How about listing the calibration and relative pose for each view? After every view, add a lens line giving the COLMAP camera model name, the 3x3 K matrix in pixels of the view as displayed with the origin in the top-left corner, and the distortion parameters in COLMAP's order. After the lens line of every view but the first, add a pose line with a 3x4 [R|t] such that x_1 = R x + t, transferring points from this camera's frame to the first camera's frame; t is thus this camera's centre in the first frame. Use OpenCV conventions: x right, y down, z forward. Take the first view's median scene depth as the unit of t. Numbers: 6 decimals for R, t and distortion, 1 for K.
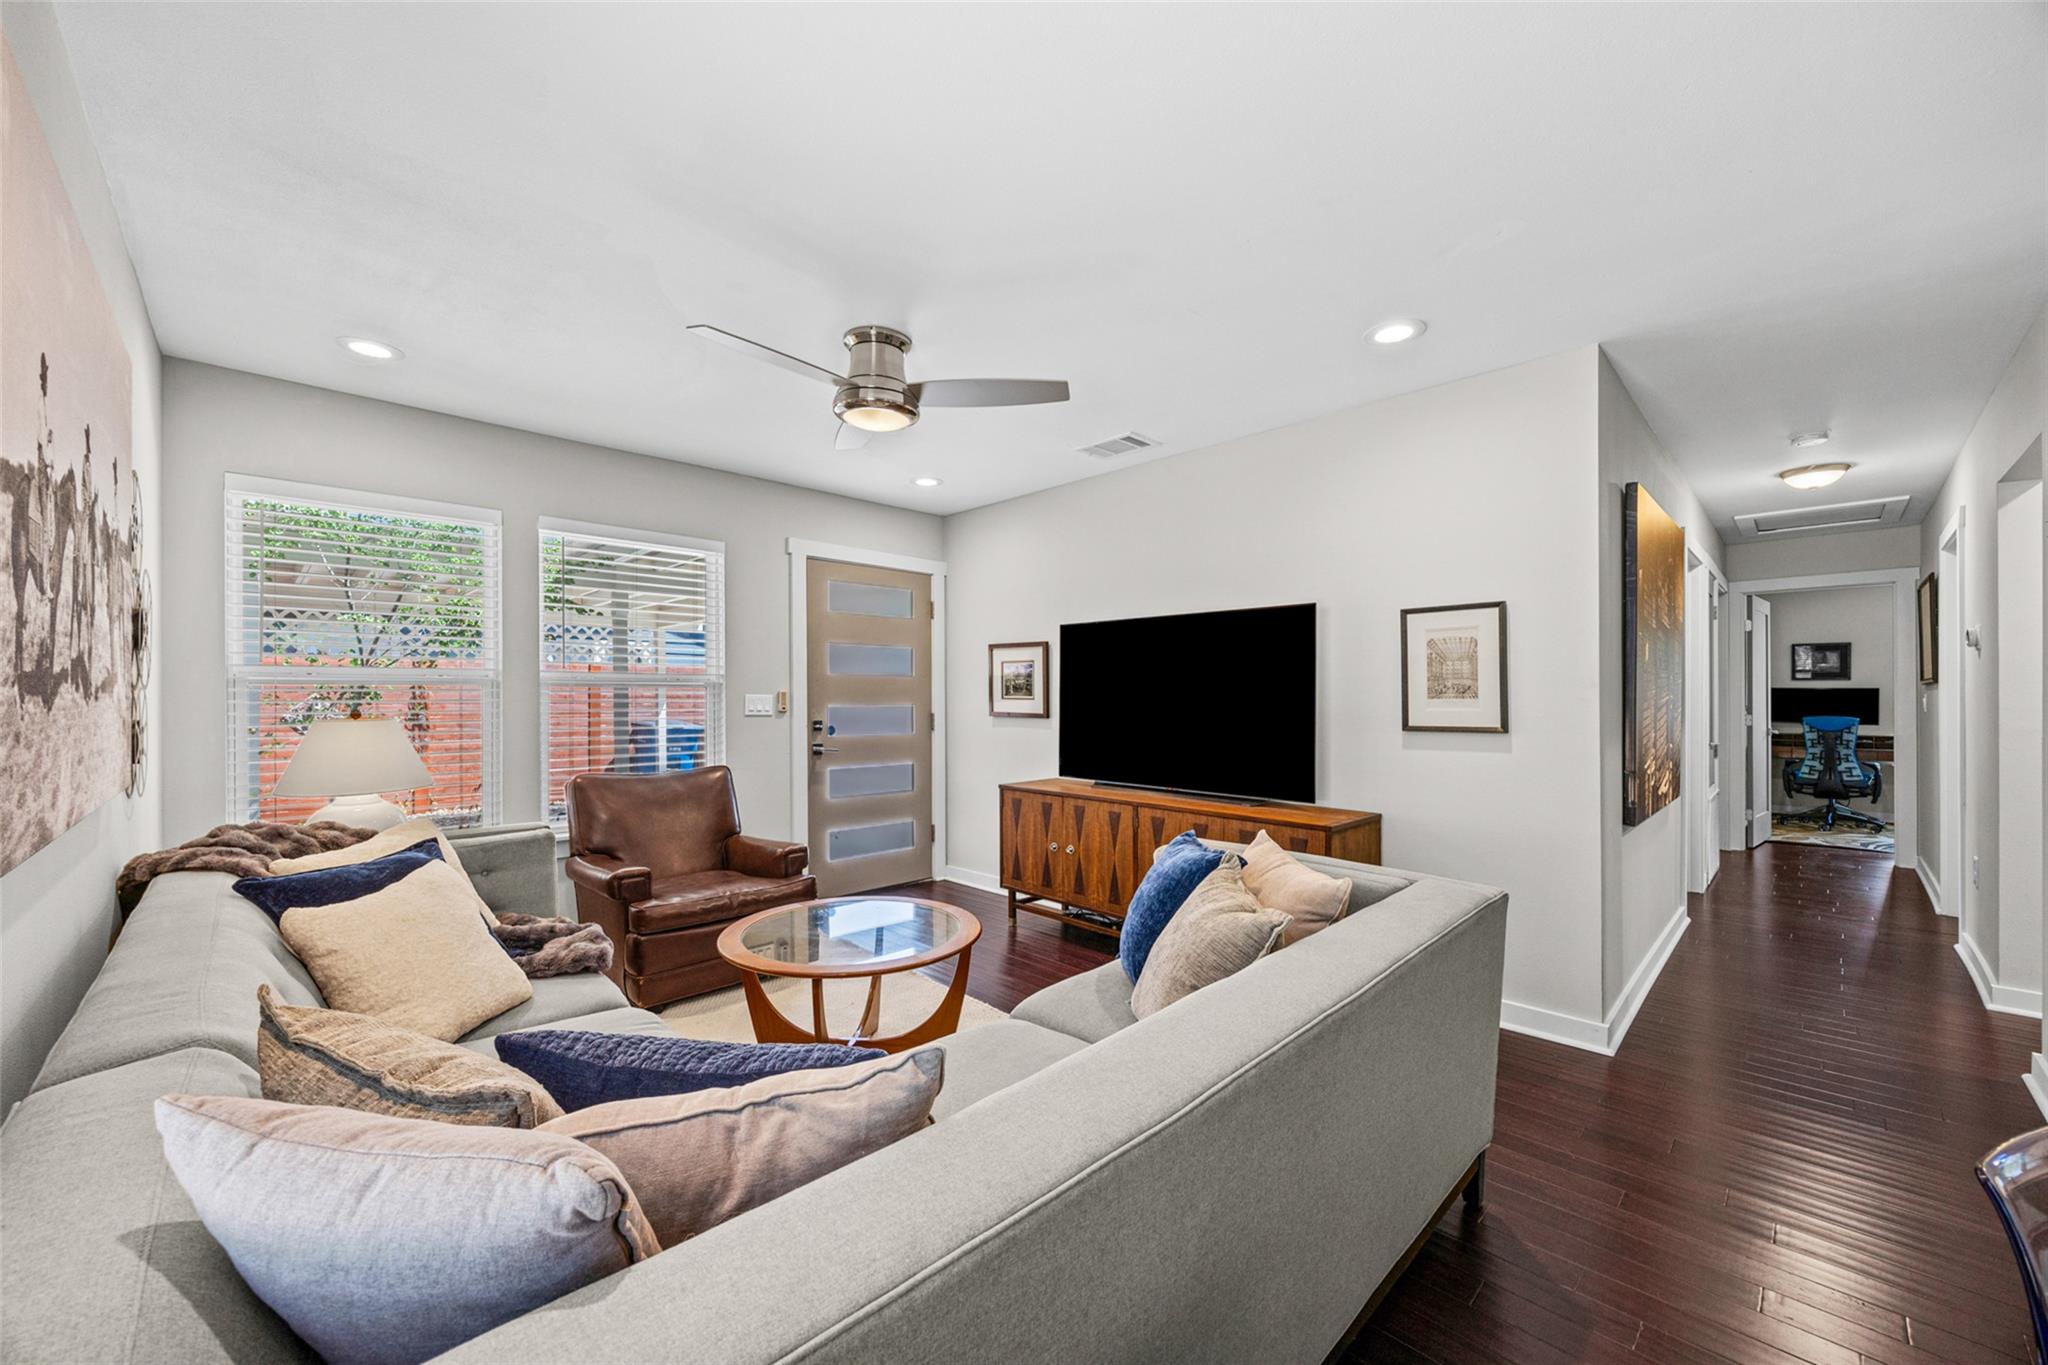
lens RADIAL K [[777.7, 0, 1016.6], [0, 777.7, 717.4], [0, 0, 1]] dist [-0.003246, -0.000222]
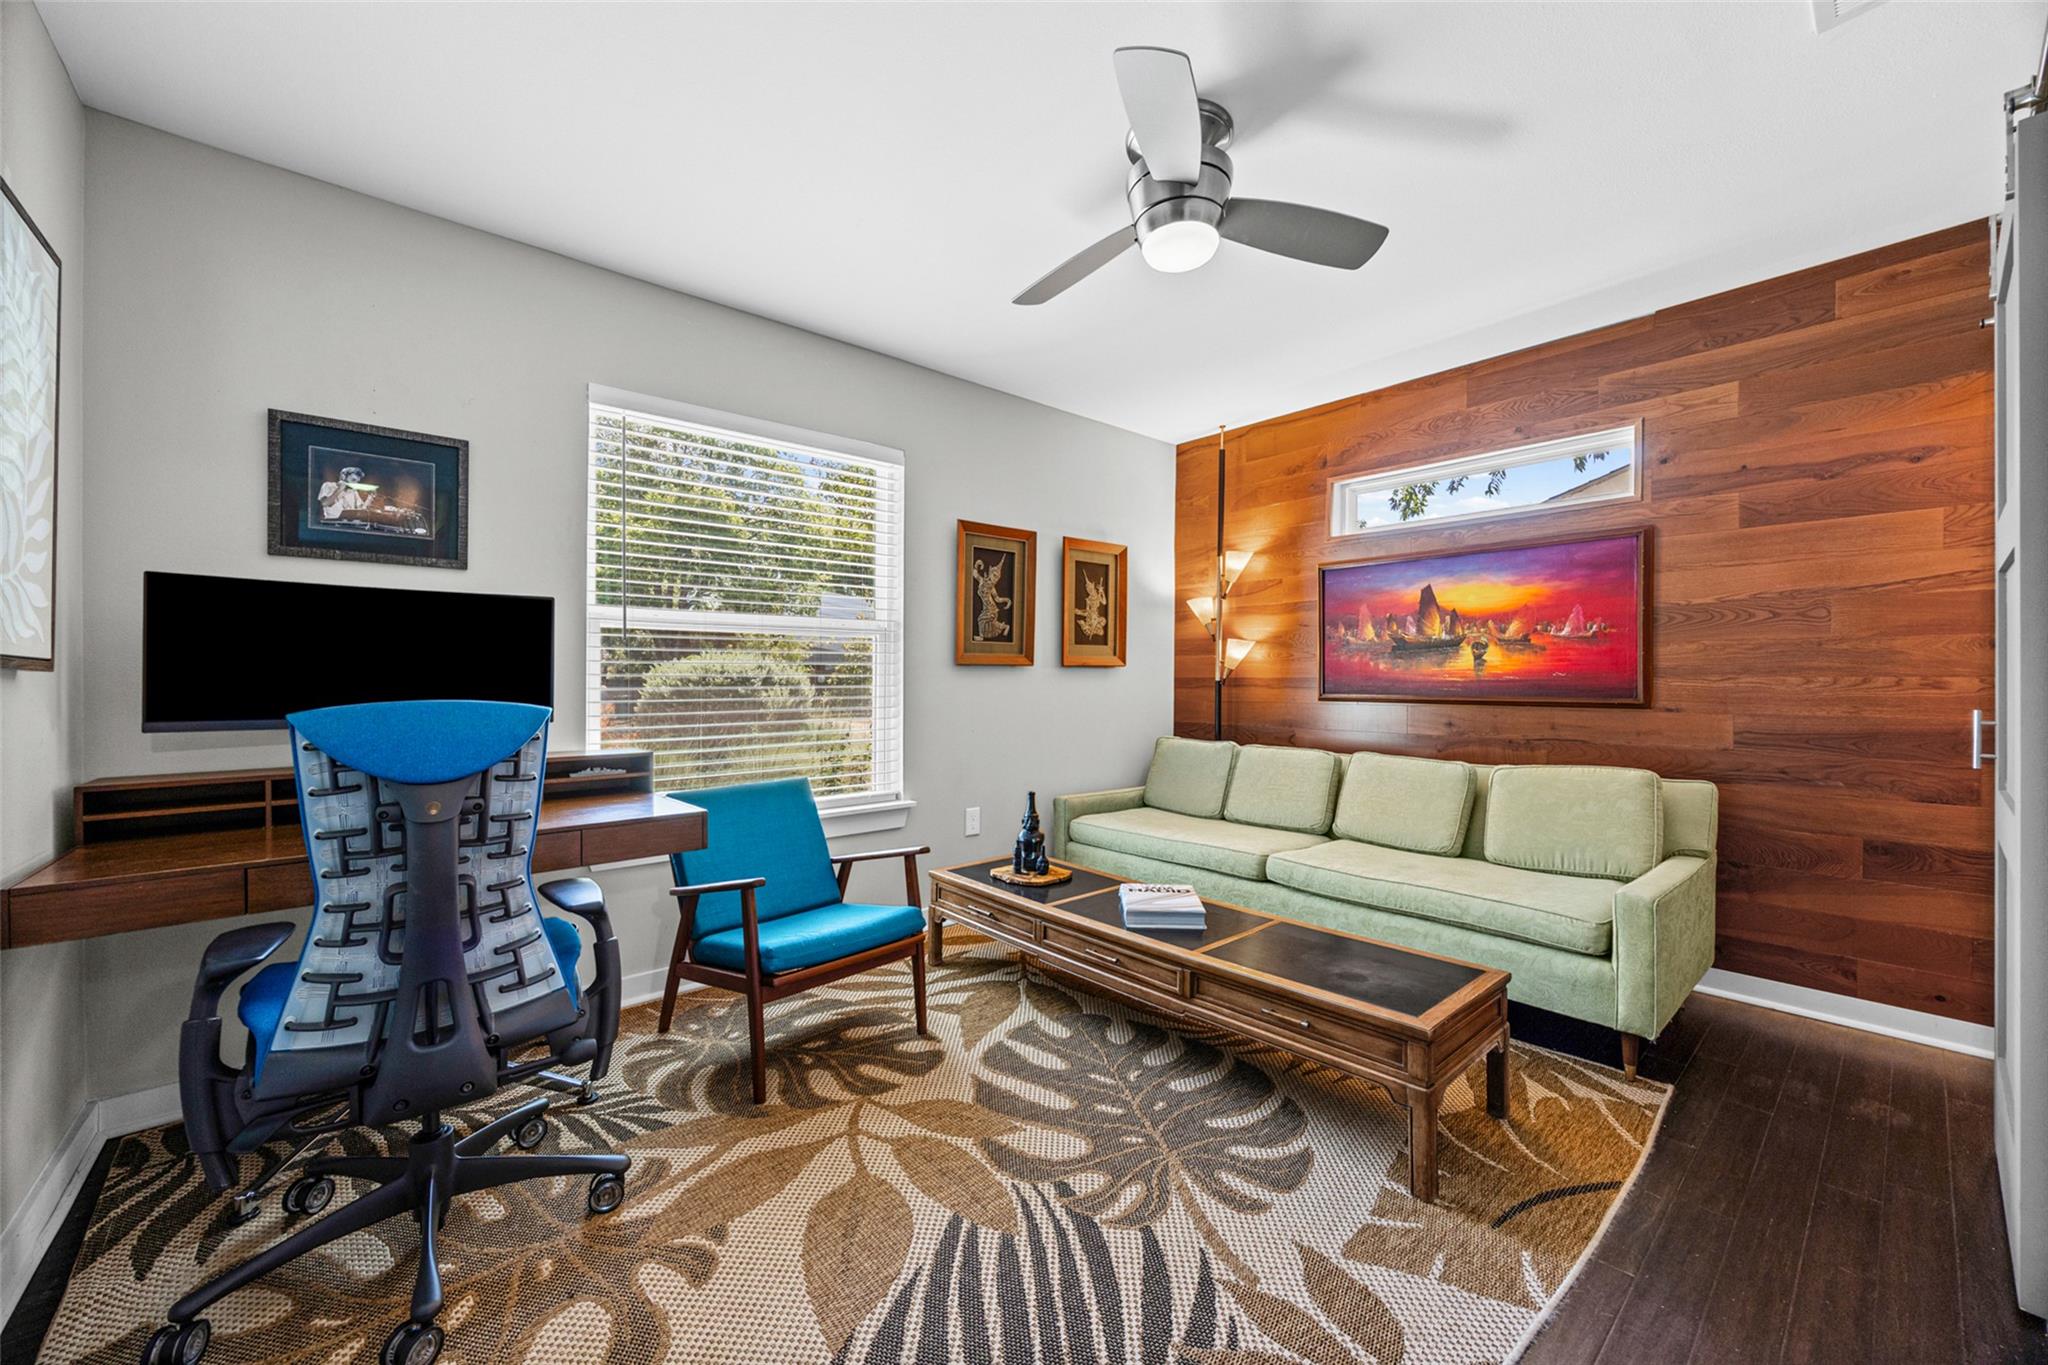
lens RADIAL K [[779.7, 0, 1027.8], [0, 779.7, 675.8], [0, 0, 1]] dist [-0.001718, -0.000070]
pose [[0.053324, 0.006274, 0.998558, 0.851455], [0.011587, 0.999909, -0.006902, -0.003426], [-0.998510, 0.011938, 0.053246, 0.827979]]
